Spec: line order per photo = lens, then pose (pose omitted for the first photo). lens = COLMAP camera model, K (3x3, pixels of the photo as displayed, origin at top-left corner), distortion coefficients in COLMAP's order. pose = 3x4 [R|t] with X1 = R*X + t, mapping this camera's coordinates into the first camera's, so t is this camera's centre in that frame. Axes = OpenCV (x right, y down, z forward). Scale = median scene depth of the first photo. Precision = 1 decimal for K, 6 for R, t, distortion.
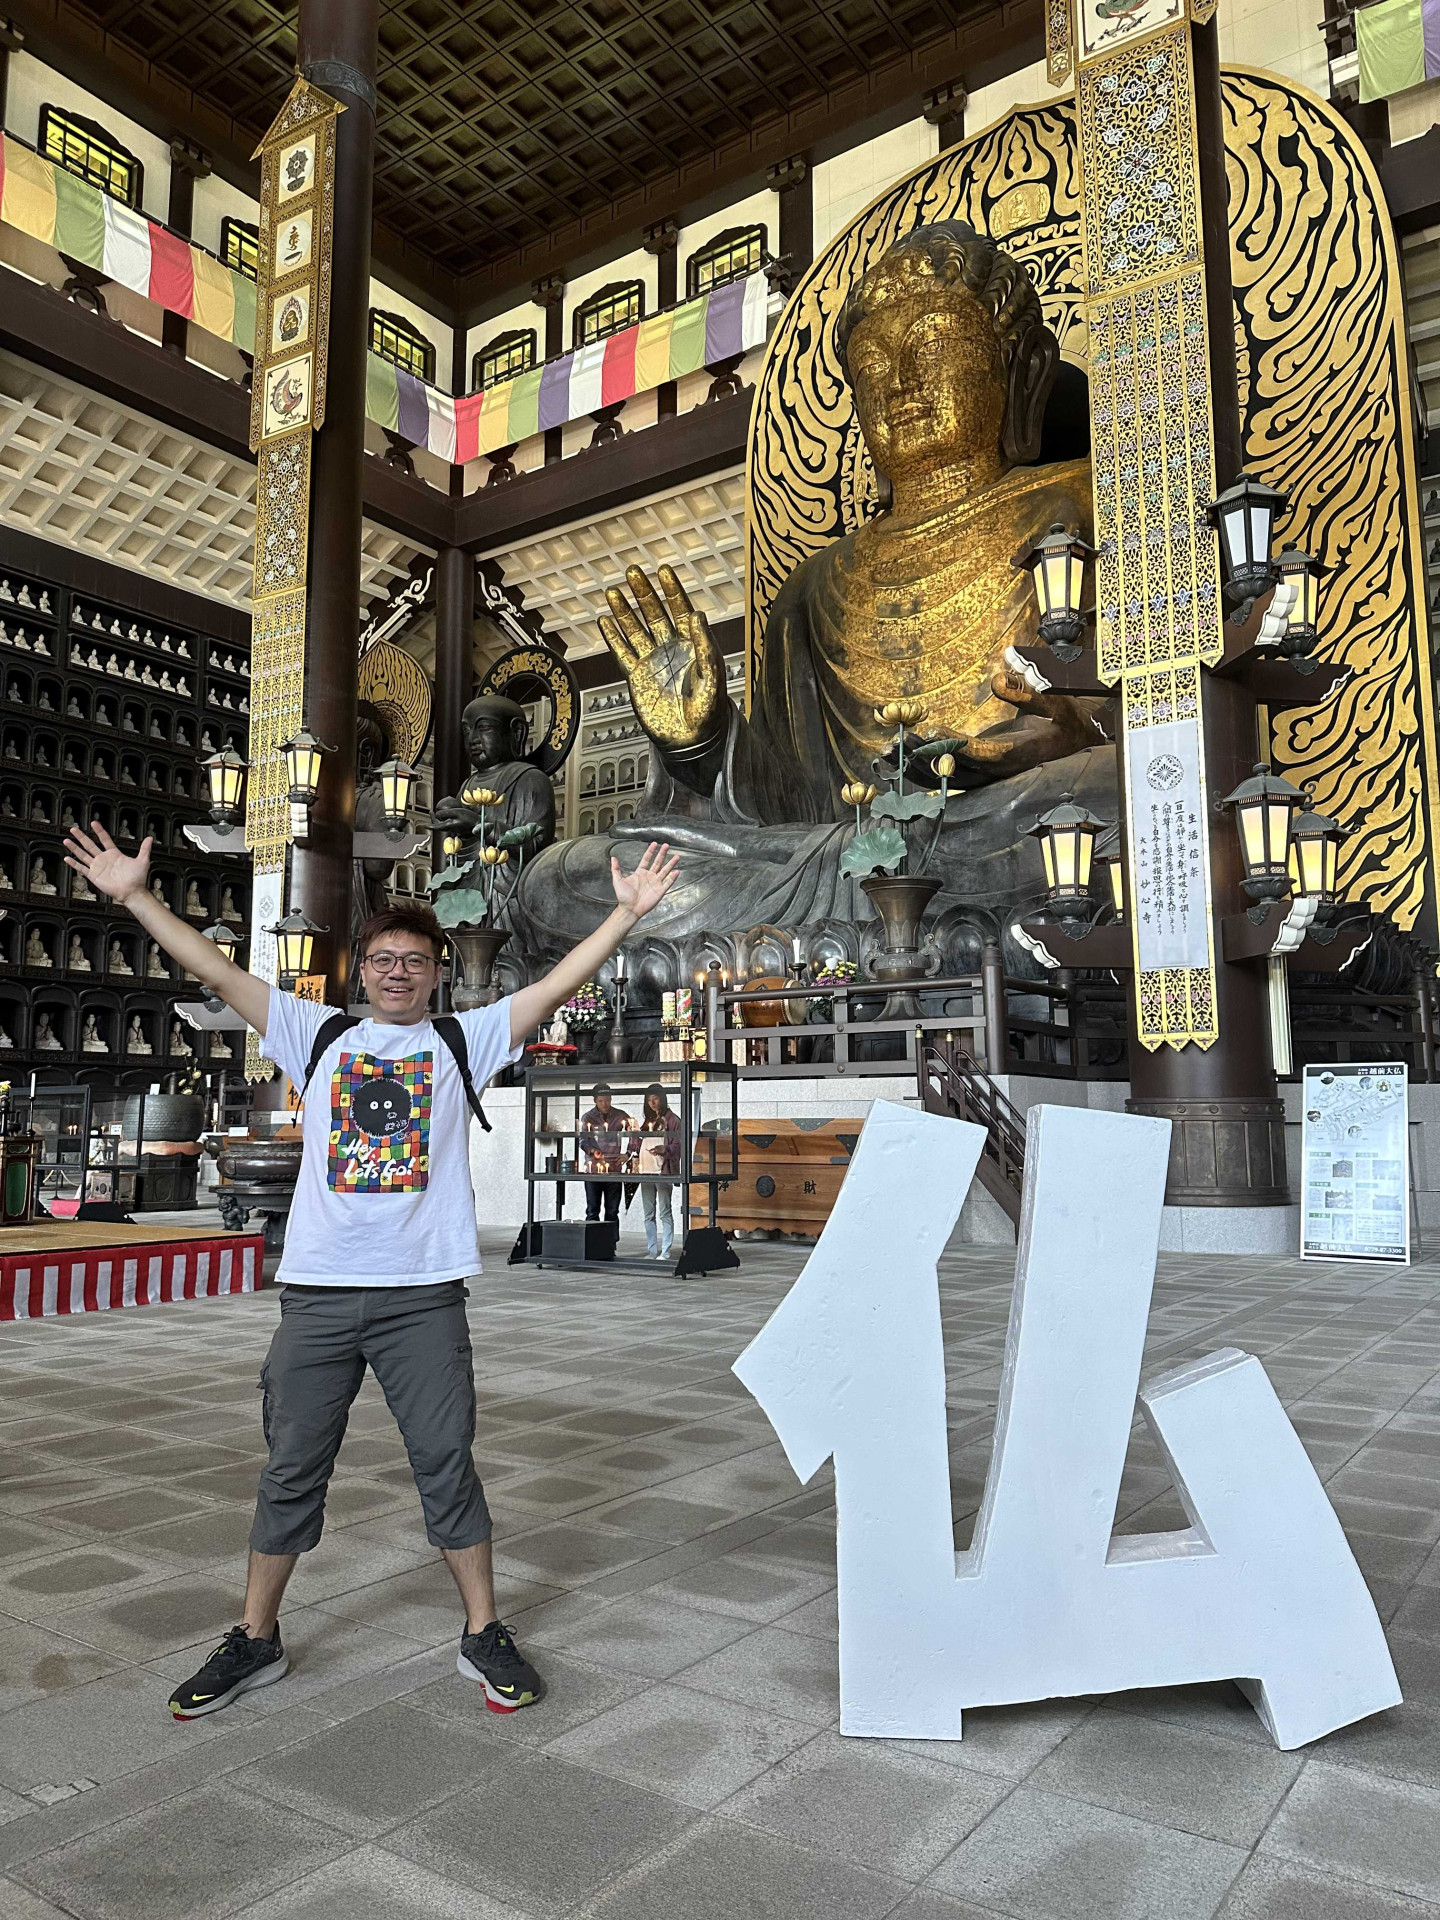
lens RADIAL K [[1341.8, 0, 722.3], [0, 1341.8, 946.4], [0, 0, 1]] dist [0.139827, -0.257576]
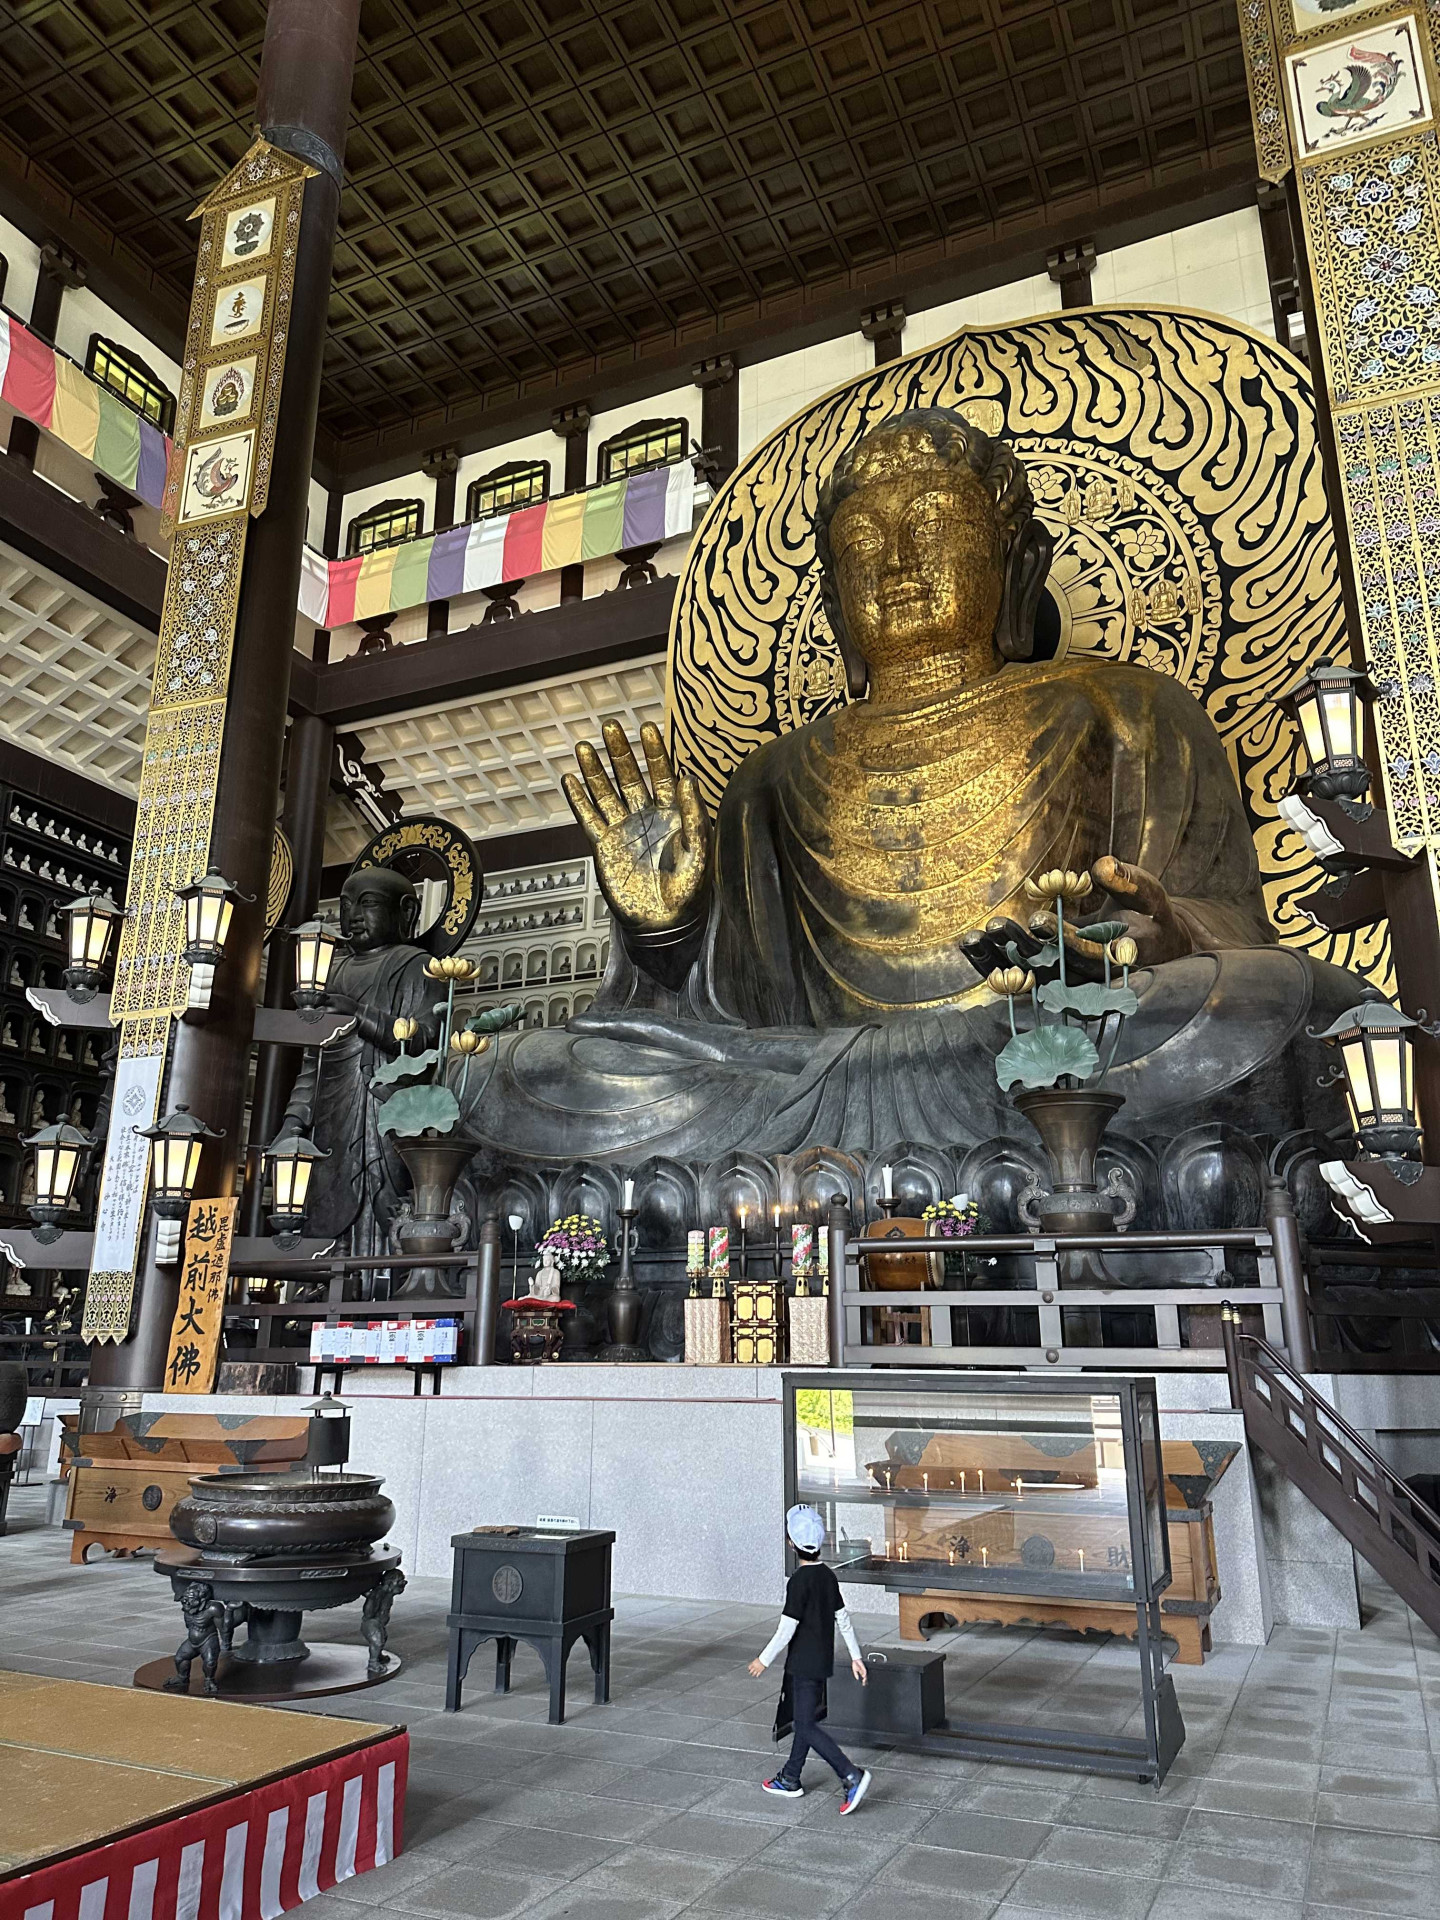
lens RADIAL K [[1330.5, 0, 719.7], [0, 1330.5, 969.6], [0, 0, 1]] dist [0.143302, -0.277004]
pose [[0.983564, 0.058986, 0.170652, -0.124727], [-0.032730, 0.987721, -0.152762, 0.002193], [-0.177567, 0.144665, 0.973418, 0.174356]]
